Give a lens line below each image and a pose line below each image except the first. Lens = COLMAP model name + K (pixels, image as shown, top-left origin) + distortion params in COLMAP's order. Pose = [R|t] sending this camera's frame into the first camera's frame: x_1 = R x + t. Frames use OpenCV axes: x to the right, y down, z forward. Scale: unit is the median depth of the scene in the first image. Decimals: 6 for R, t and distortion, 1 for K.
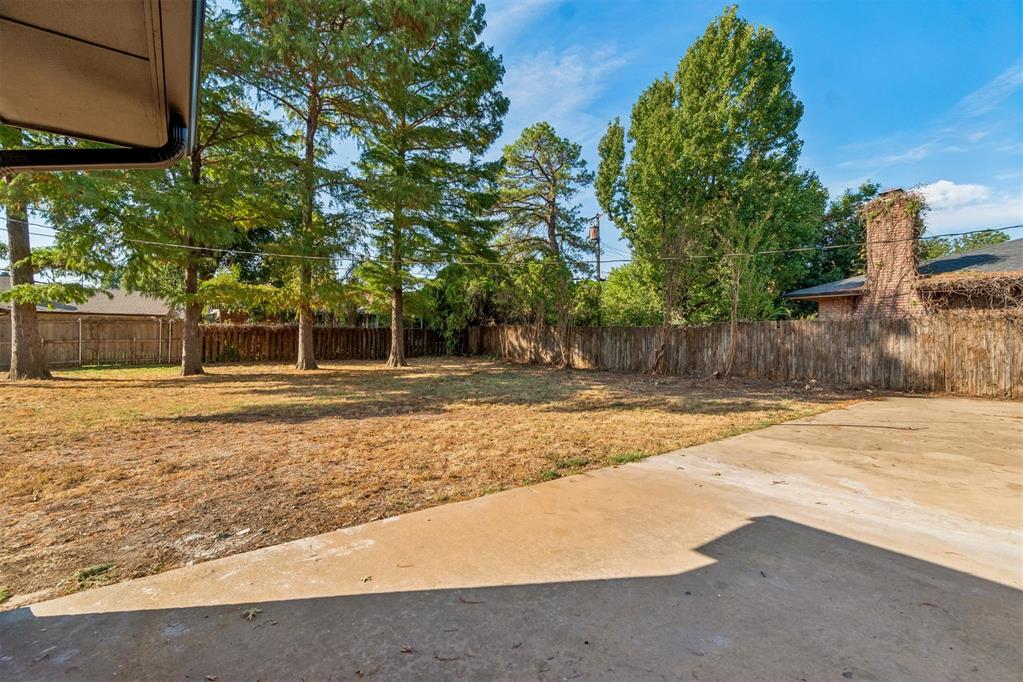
lens RADIAL K [[440.9, 0, 507.7], [0, 440.9, 339.1], [0, 0, 1]] dist [0.001448, 0.000761]
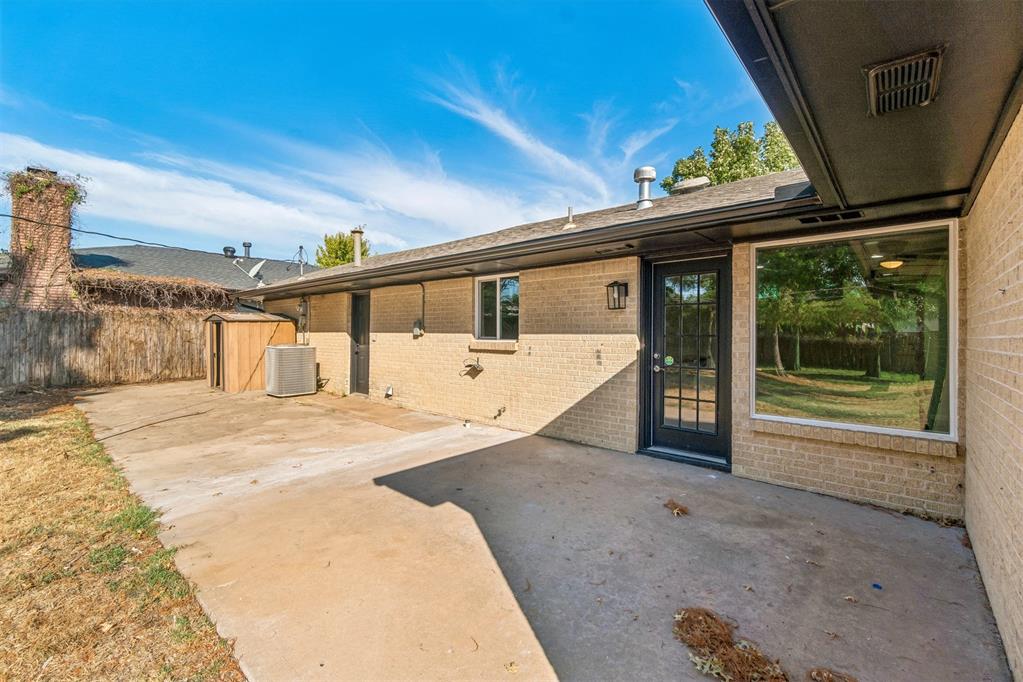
lens RADIAL K [[440.9, 0, 509.6], [0, 440.9, 335.7], [0, 0, 1]] dist [0.001448, 0.000761]
pose [[-0.196927, -0.015923, 0.980289, -0.289123], [-0.008066, 0.999861, 0.014621, -0.019362], [-0.980385, -0.005028, -0.197028, 0.306367]]
